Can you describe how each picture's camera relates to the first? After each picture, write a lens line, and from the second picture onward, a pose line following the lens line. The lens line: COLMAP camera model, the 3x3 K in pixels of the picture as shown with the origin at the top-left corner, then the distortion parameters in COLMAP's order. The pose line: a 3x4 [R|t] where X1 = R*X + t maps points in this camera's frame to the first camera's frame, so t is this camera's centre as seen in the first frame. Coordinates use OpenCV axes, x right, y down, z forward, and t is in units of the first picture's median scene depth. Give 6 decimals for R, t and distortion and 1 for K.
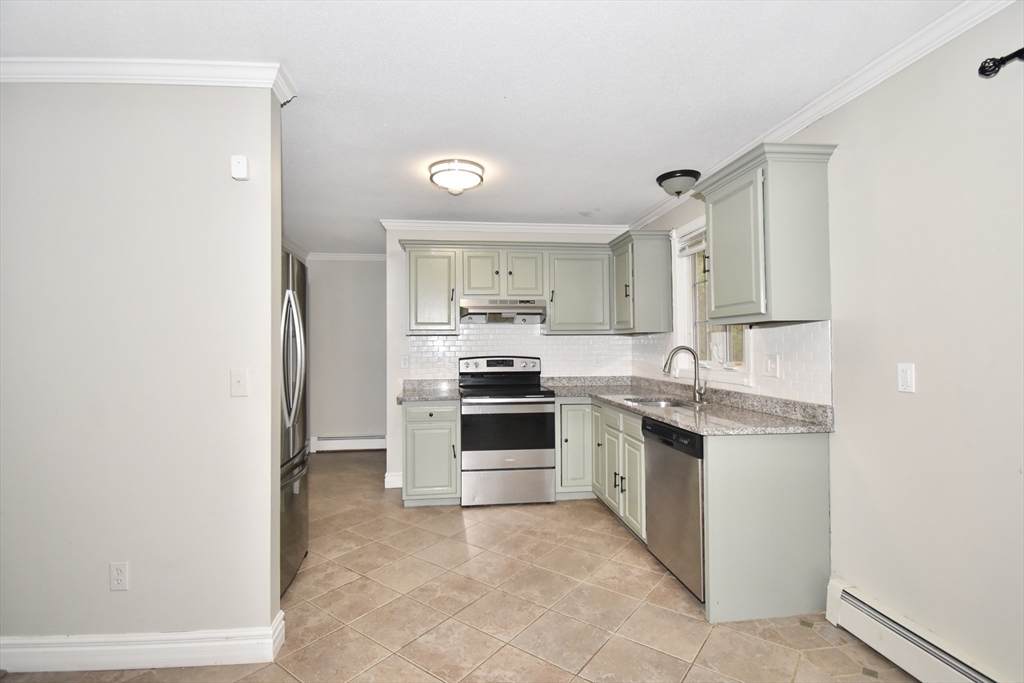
lens RADIAL K [[476.9, 0, 499.0], [0, 476.9, 338.0], [0, 0, 1]] dist [0.024465, -0.029515]
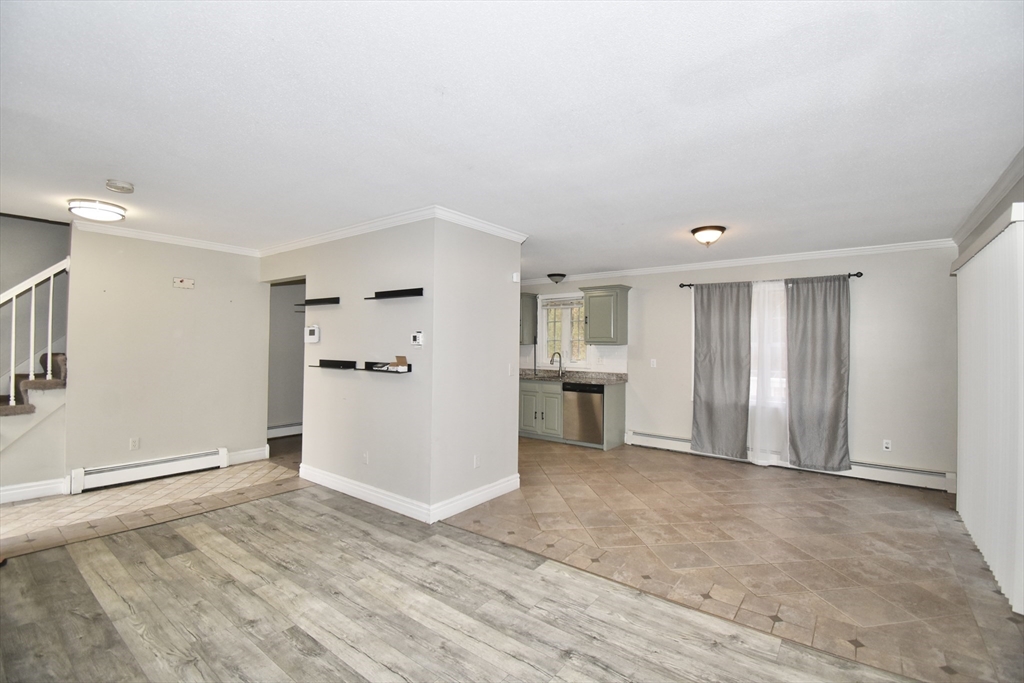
lens RADIAL K [[449.5, 0, 513.9], [0, 449.5, 337.3], [0, 0, 1]] dist [0.019855, -0.025266]
pose [[0.693216, 0.027152, 0.720218, -1.127646], [-0.028147, 0.999548, -0.010592, -0.021389], [-0.720180, -0.012929, 0.693667, -0.271659]]
